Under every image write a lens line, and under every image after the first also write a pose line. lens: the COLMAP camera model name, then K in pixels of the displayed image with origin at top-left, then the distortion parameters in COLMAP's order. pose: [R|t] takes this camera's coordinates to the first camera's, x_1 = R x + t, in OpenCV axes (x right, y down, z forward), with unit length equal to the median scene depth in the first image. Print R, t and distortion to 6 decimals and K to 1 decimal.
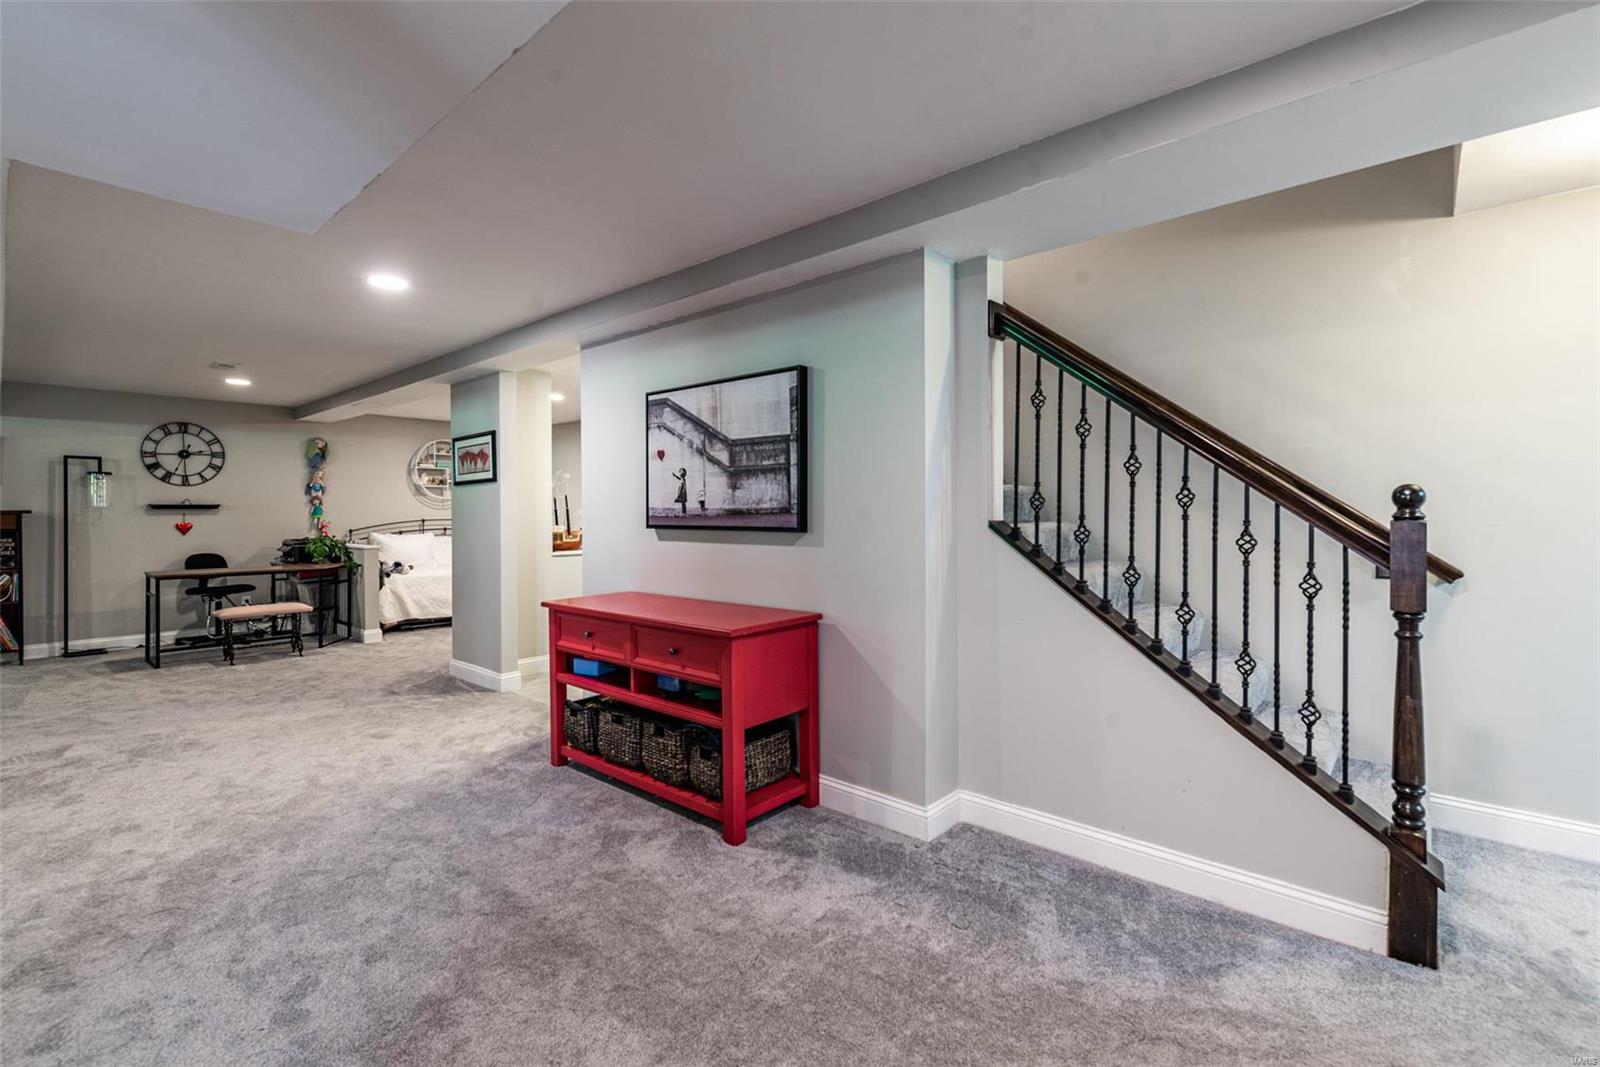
lens RADIAL K [[700.4, 0, 797.5], [0, 700.4, 515.7], [0, 0, 1]] dist [0.001370, 0.000059]
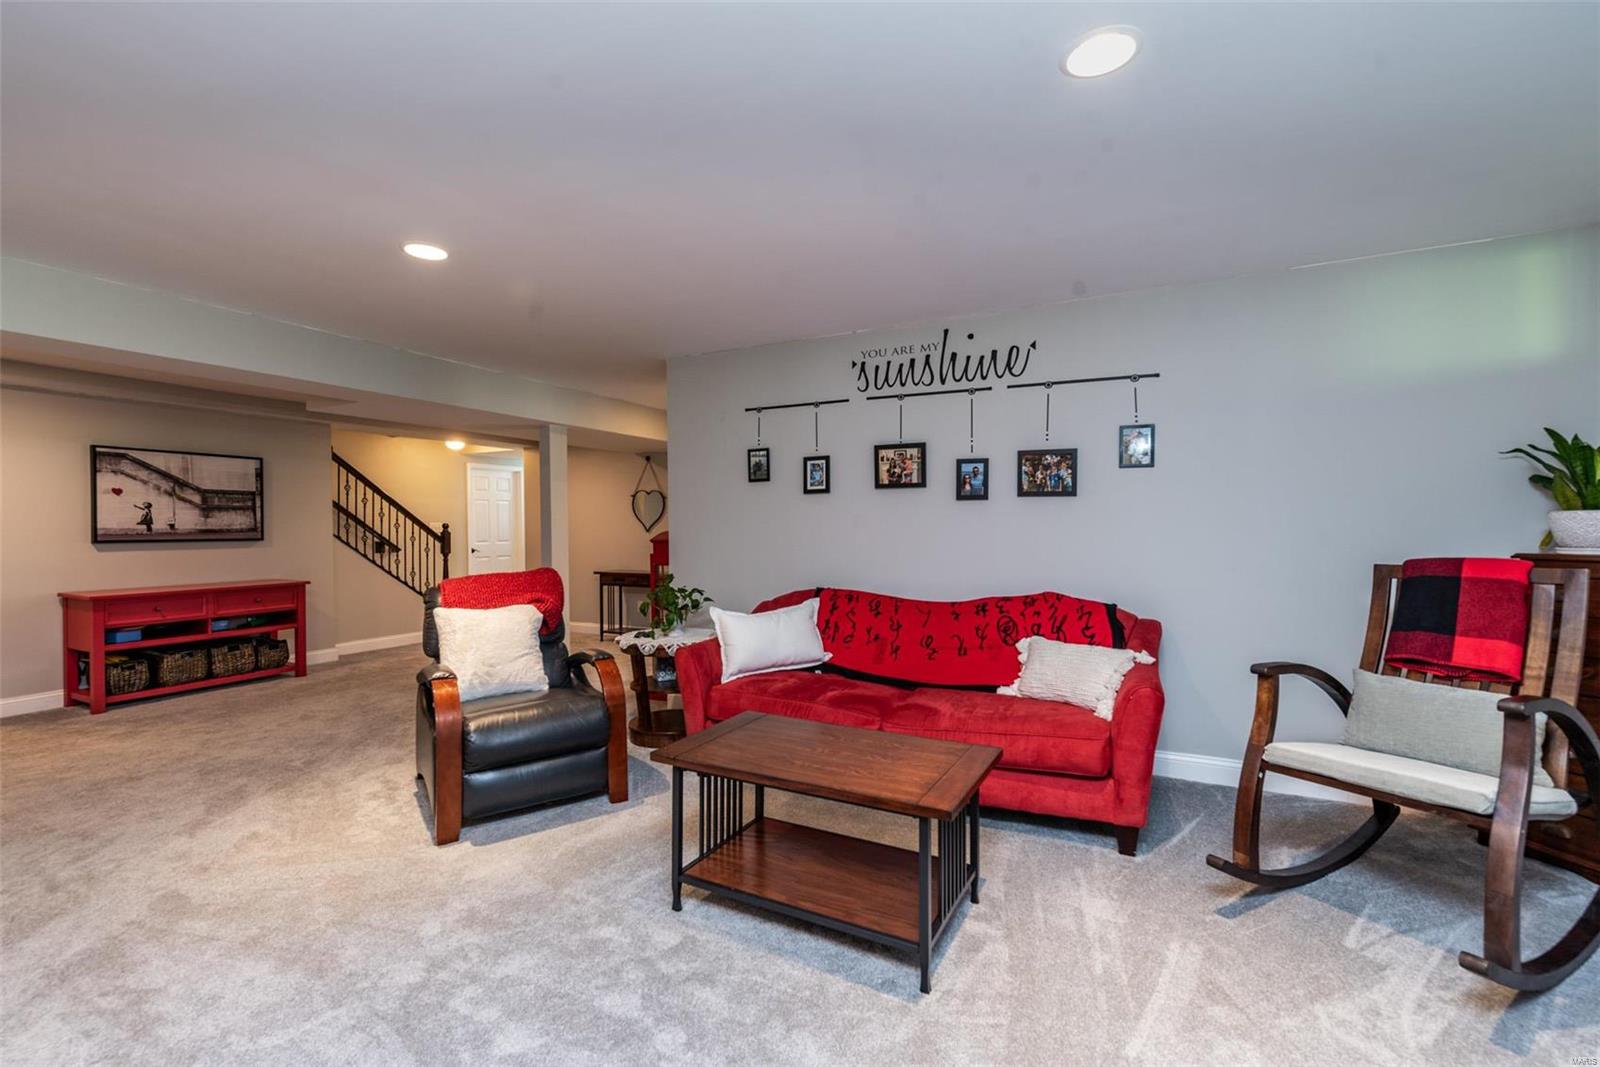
lens RADIAL K [[716.0, 0, 800.0], [0, 716.0, 533.5], [0, 0, 1]] dist [0.004059, 0.000140]
pose [[-0.234403, -0.007496, 0.972111, -2.157197], [0.008879, 0.999912, 0.009852, -0.002861], [-0.972099, 0.010941, -0.234316, -0.020406]]
